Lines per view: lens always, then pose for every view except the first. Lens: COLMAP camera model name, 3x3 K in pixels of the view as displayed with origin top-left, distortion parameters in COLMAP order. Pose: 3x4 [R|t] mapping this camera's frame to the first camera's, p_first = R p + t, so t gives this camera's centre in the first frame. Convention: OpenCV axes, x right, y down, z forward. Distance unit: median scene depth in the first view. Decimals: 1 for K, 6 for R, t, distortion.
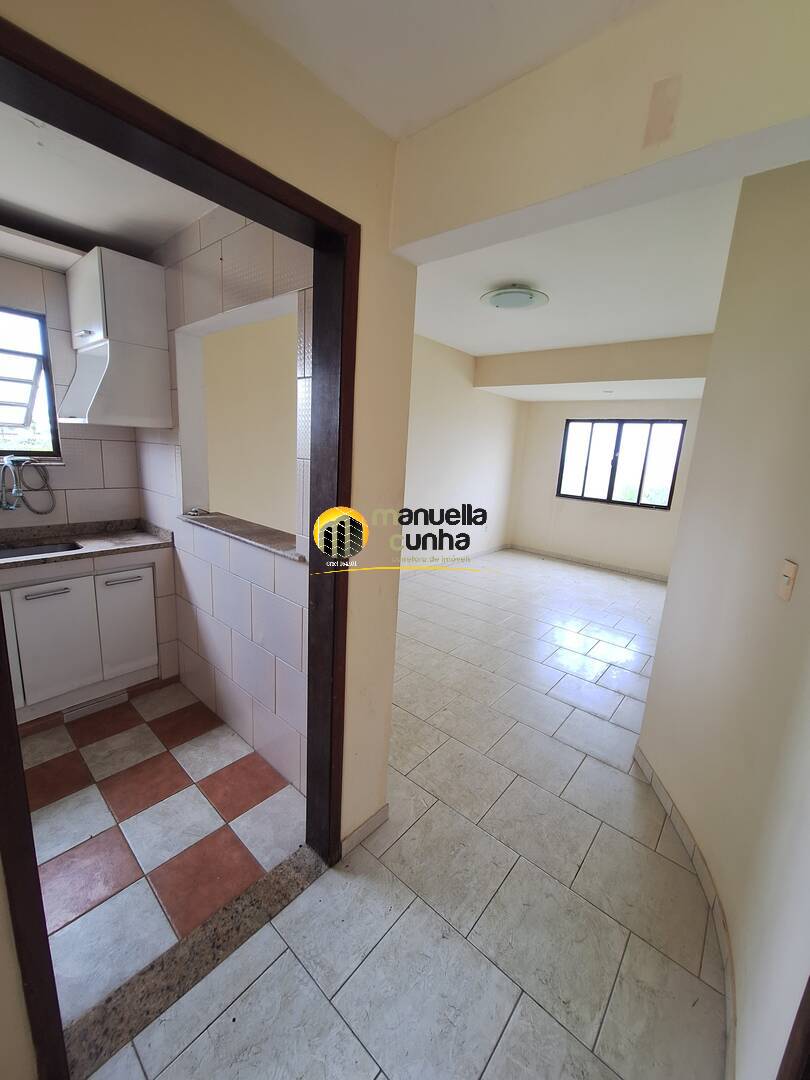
lens RADIAL K [[430.4, 0, 401.5], [0, 430.4, 537.4], [0, 0, 1]] dist [-0.005624, 0.001702]
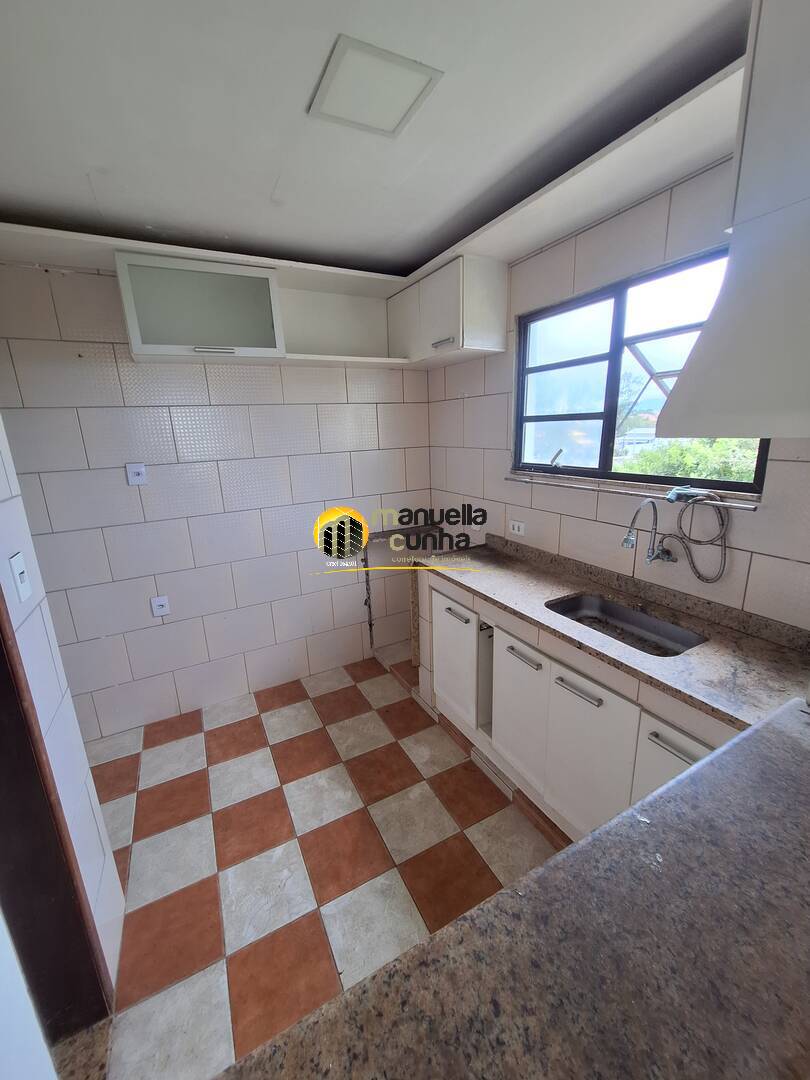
lens RADIAL K [[430.4, 0, 405.7], [0, 430.4, 538.1], [0, 0, 1]] dist [-0.005624, 0.001702]
pose [[-0.363820, 0.183187, -0.913278, -0.125697], [-0.169244, 0.951150, 0.258204, -0.201676], [0.915965, 0.248507, -0.315045, 0.788900]]
